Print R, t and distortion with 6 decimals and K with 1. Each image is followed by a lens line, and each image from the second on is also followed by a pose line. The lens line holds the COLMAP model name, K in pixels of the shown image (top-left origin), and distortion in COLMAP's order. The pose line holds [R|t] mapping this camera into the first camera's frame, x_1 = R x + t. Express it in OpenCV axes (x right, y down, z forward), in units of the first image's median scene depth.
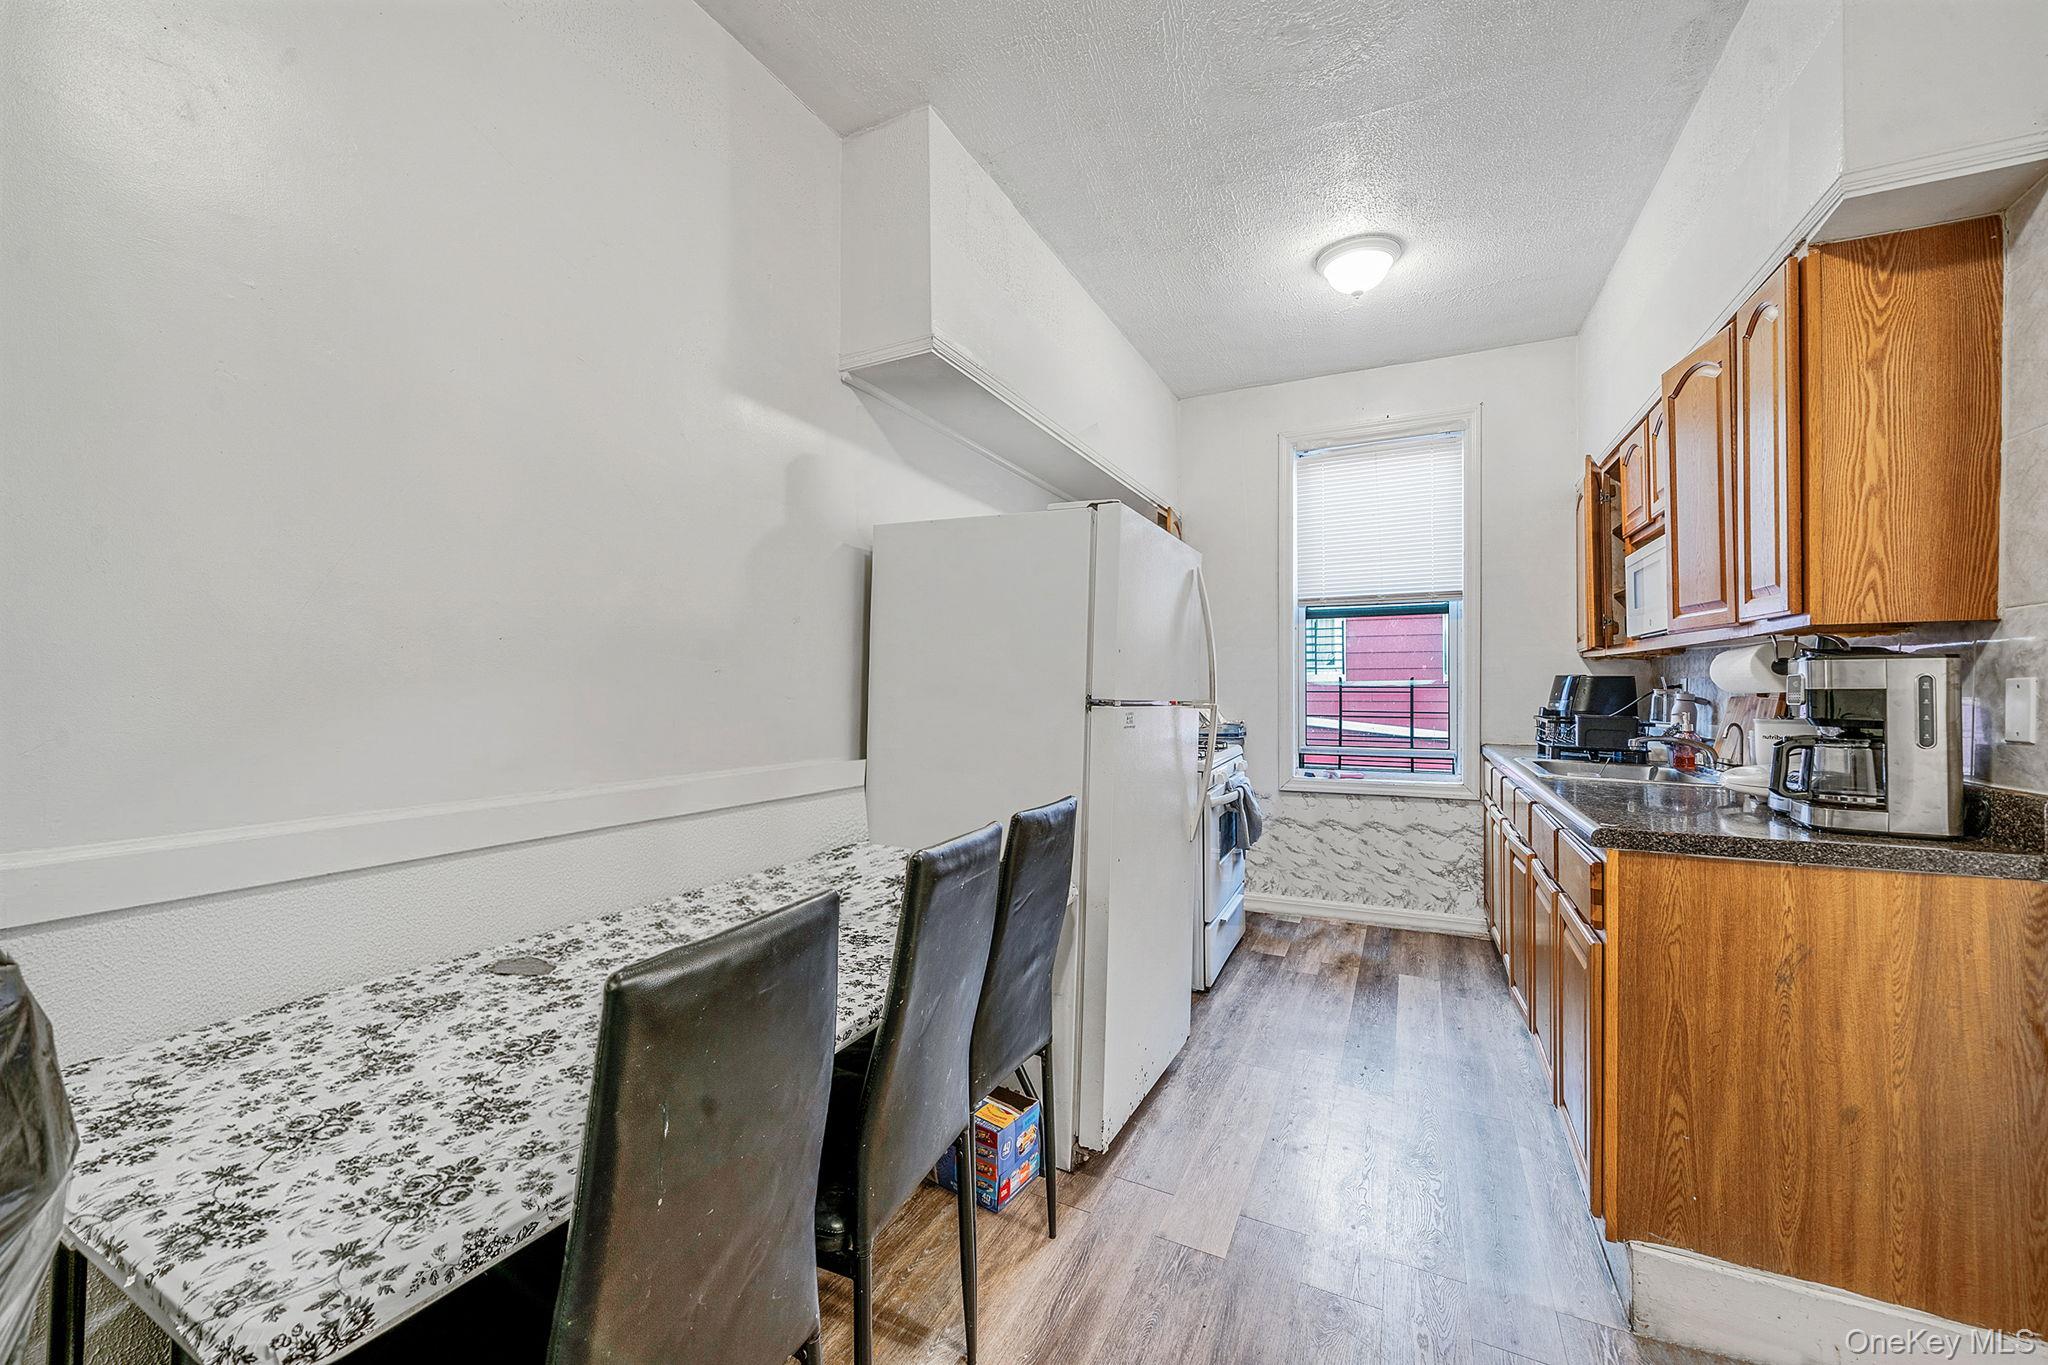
lens RADIAL K [[808.7, 0, 1011.9], [0, 808.7, 683.9], [0, 0, 1]] dist [0.000361, -0.000379]
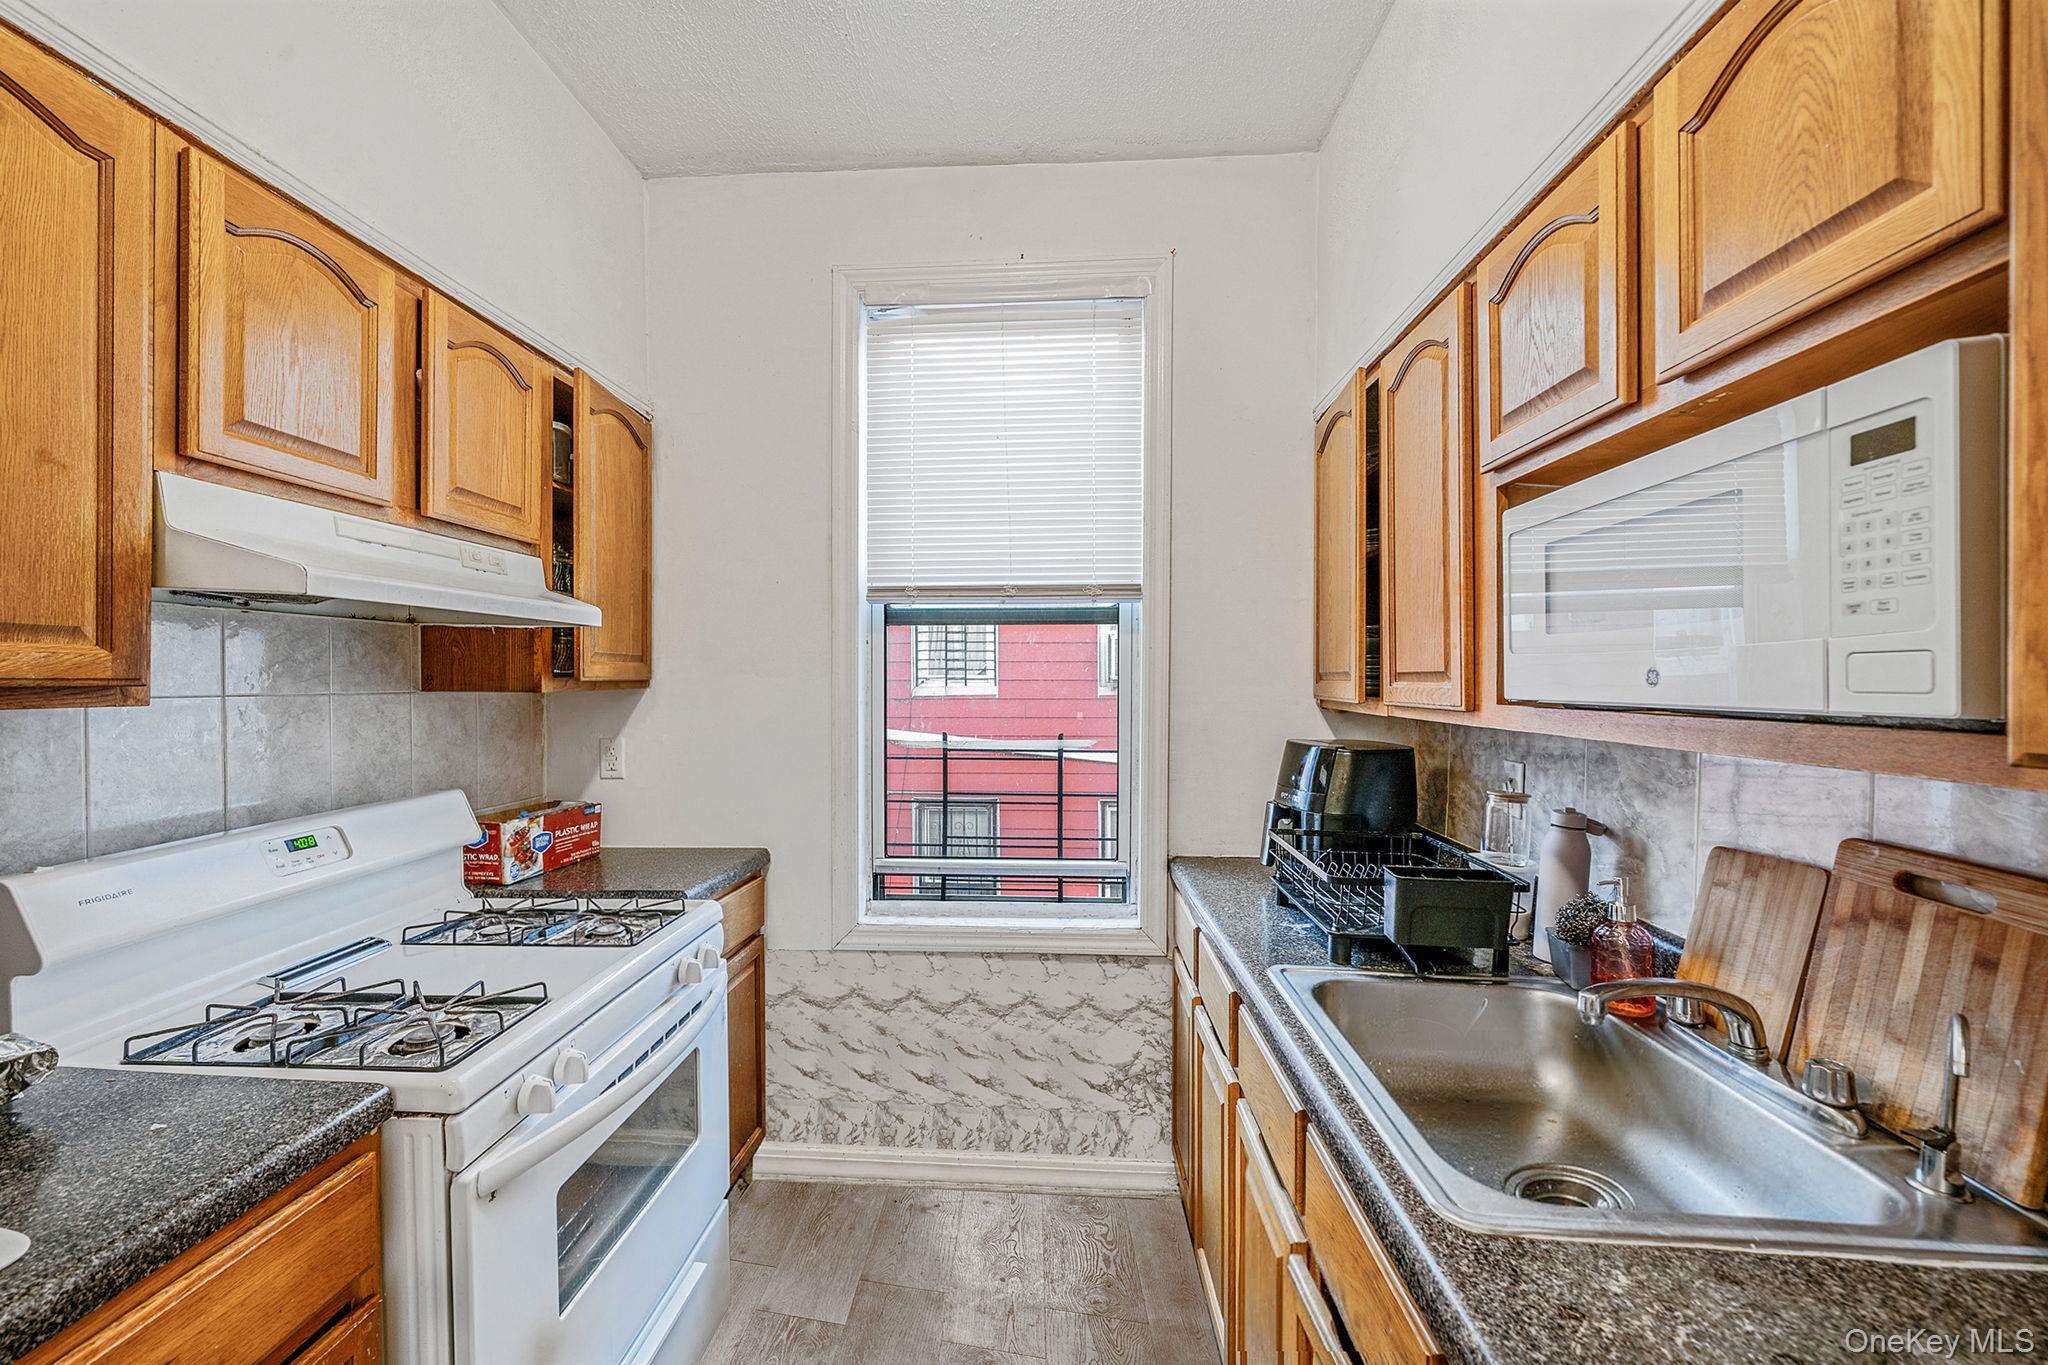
lens RADIAL K [[703.3, 0, 1021.2], [0, 703.3, 683.1], [0, 0, 1]] dist [-0.002263, -0.000275]
pose [[0.920311, -0.000287, 0.391188, 0.287566], [-0.003887, 0.999944, 0.009877, -0.050782], [-0.391169, -0.010610, 0.920258, 0.579191]]
